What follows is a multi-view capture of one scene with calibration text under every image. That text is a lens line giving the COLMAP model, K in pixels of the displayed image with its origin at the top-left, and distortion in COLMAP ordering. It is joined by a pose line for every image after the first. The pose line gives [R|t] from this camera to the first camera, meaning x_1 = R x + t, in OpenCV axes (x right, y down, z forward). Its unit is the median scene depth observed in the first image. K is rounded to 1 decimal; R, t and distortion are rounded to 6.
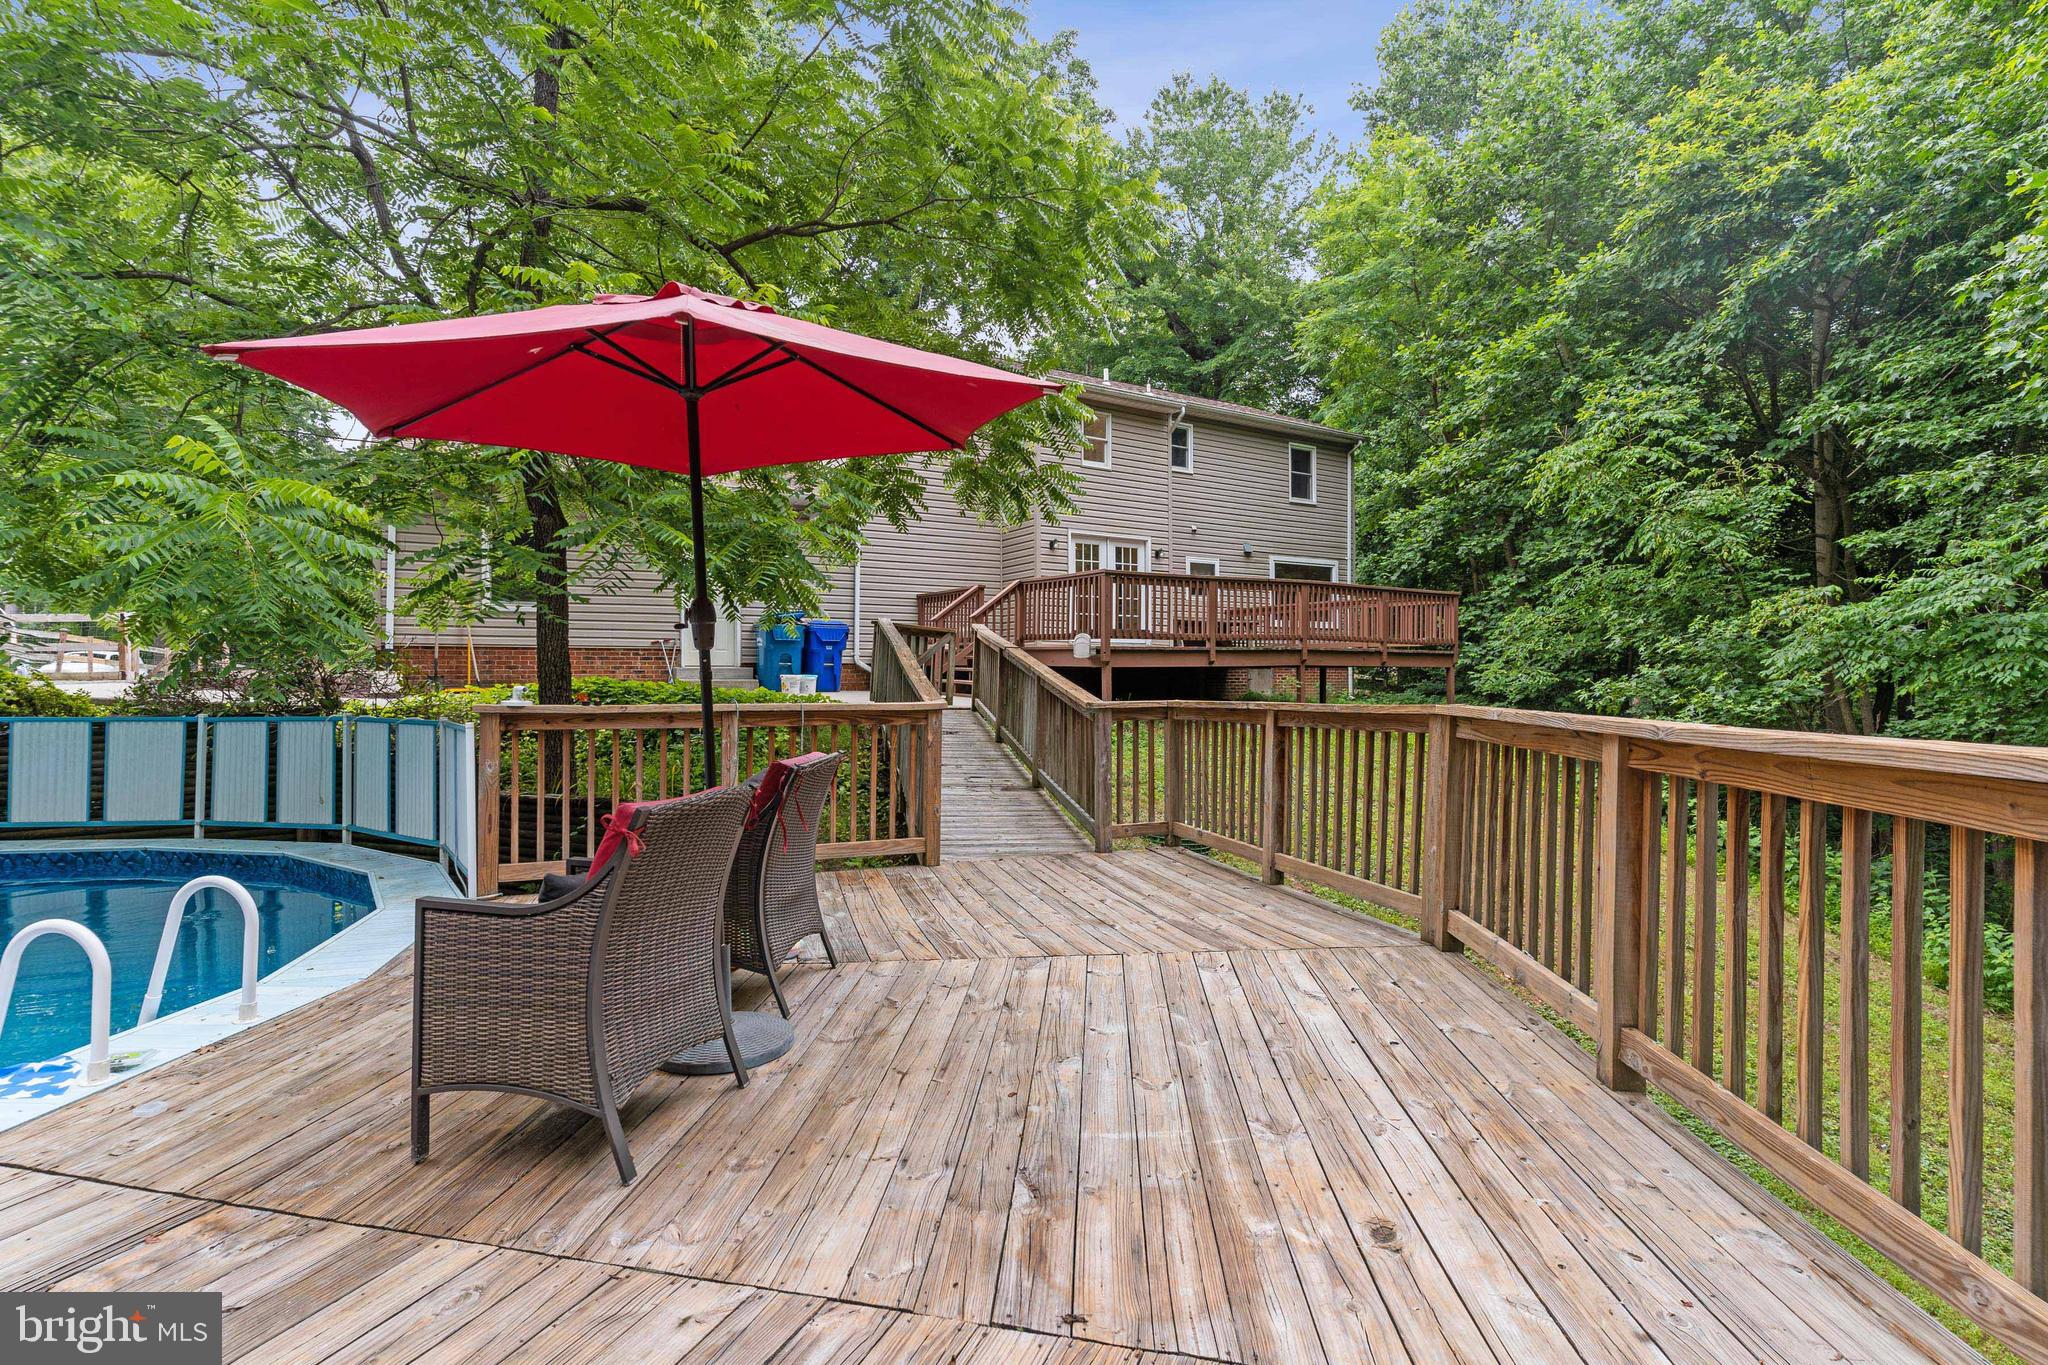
lens RADIAL K [[1038.0, 0, 1024.0], [0, 1038.0, 682.5], [0, 0, 1]] dist [0.000085, -0.000017]
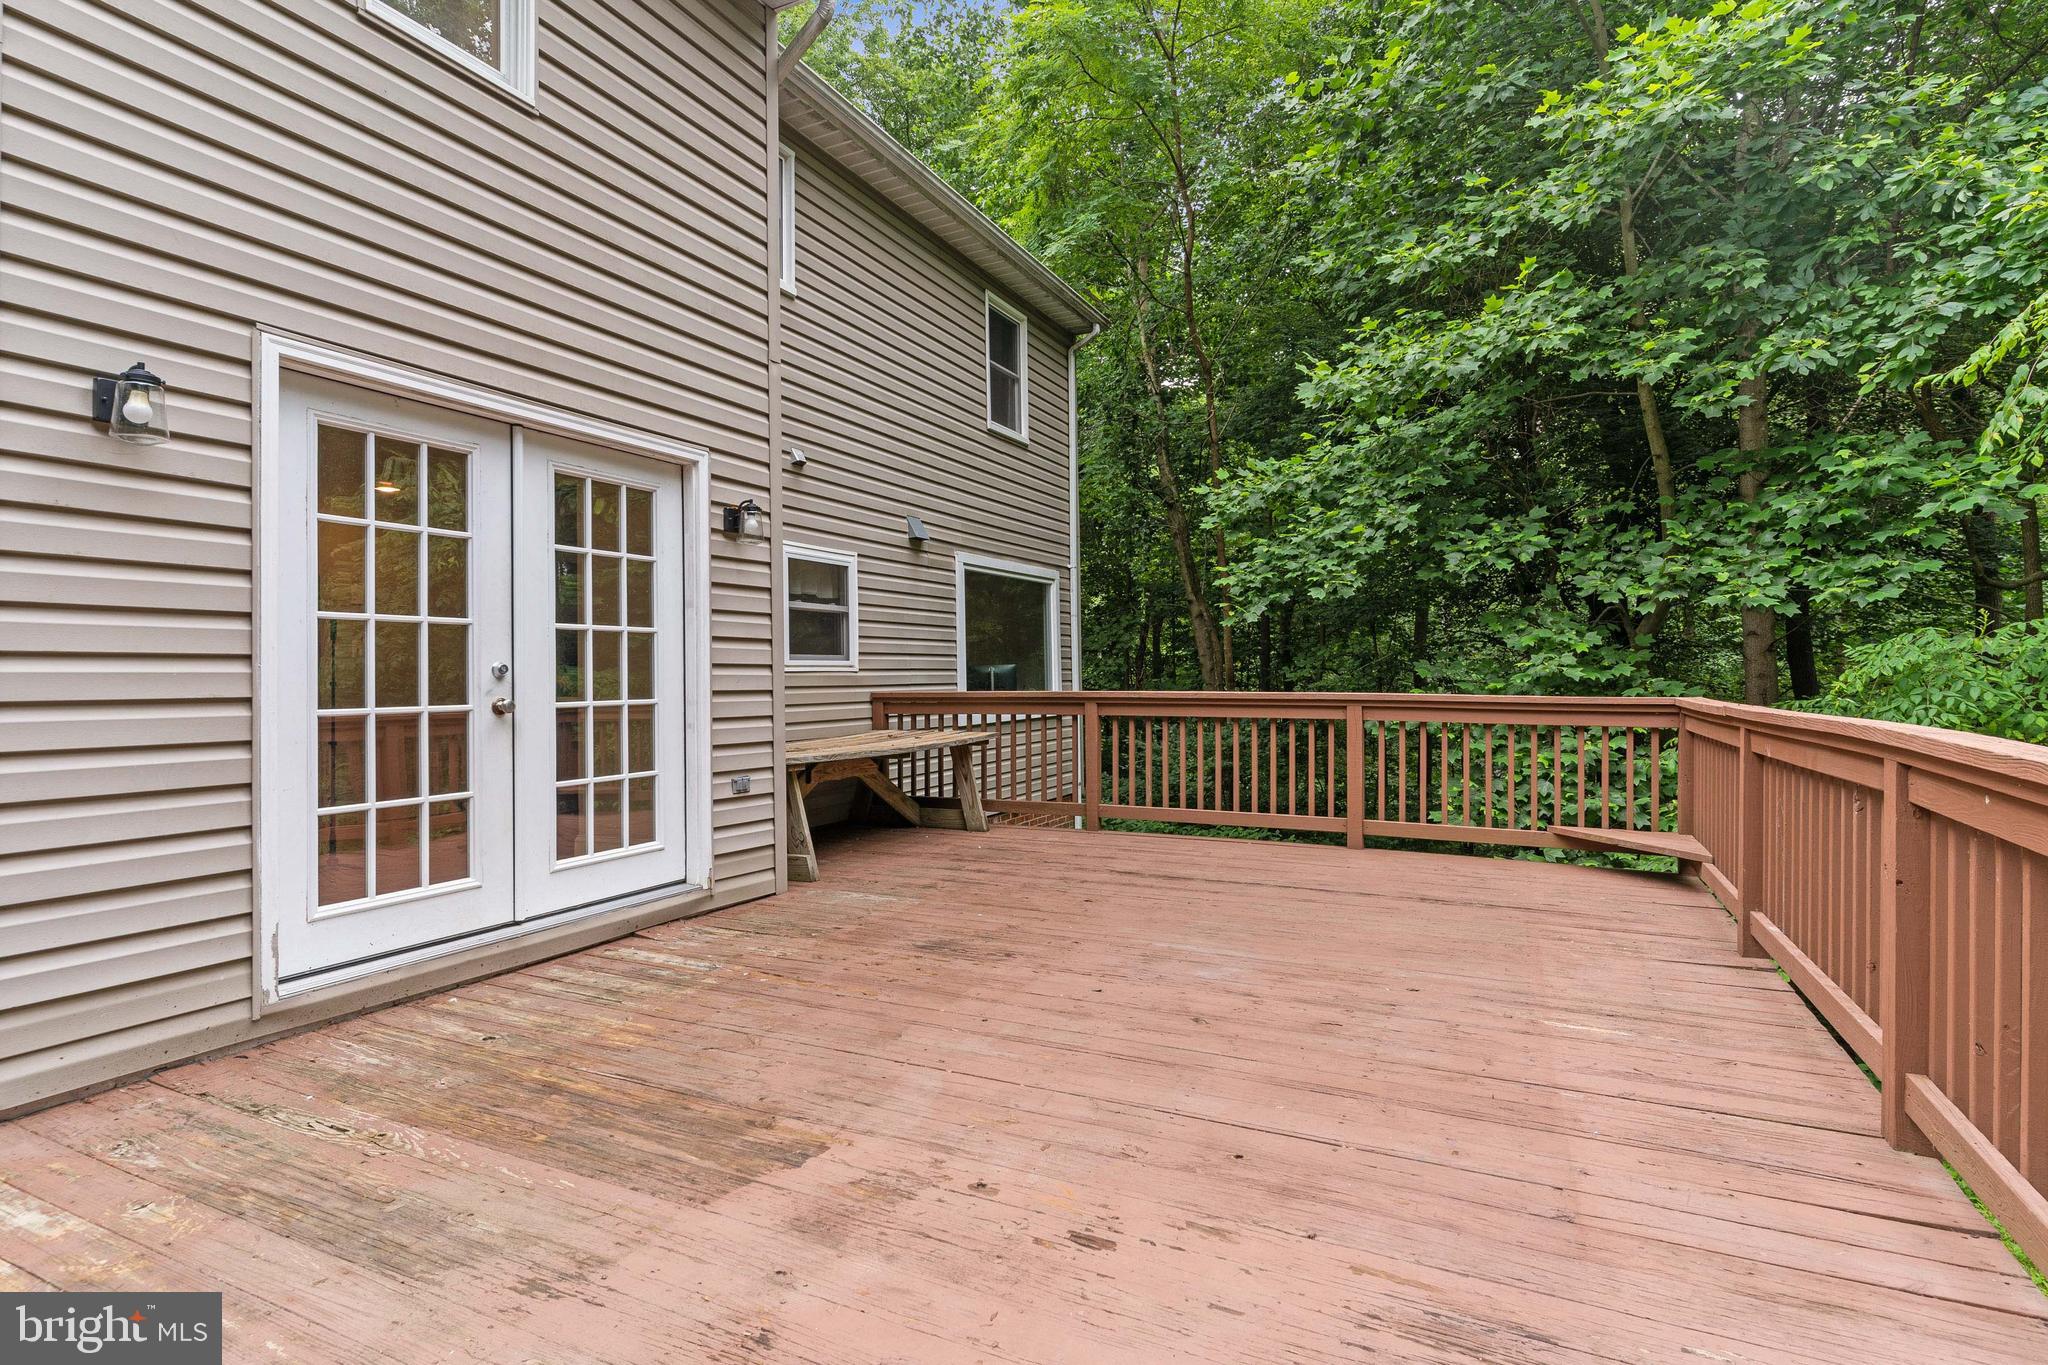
lens RADIAL K [[1038.0, 0, 1024.0], [0, 1038.0, 682.5], [0, 0, 1]] dist [0.000085, -0.000017]
pose [[0.863430, -0.002630, 0.504461, 0.061603], [-0.000541, 0.999981, 0.006140, -0.085799], [-0.504468, -0.005575, 0.863412, 0.744572]]
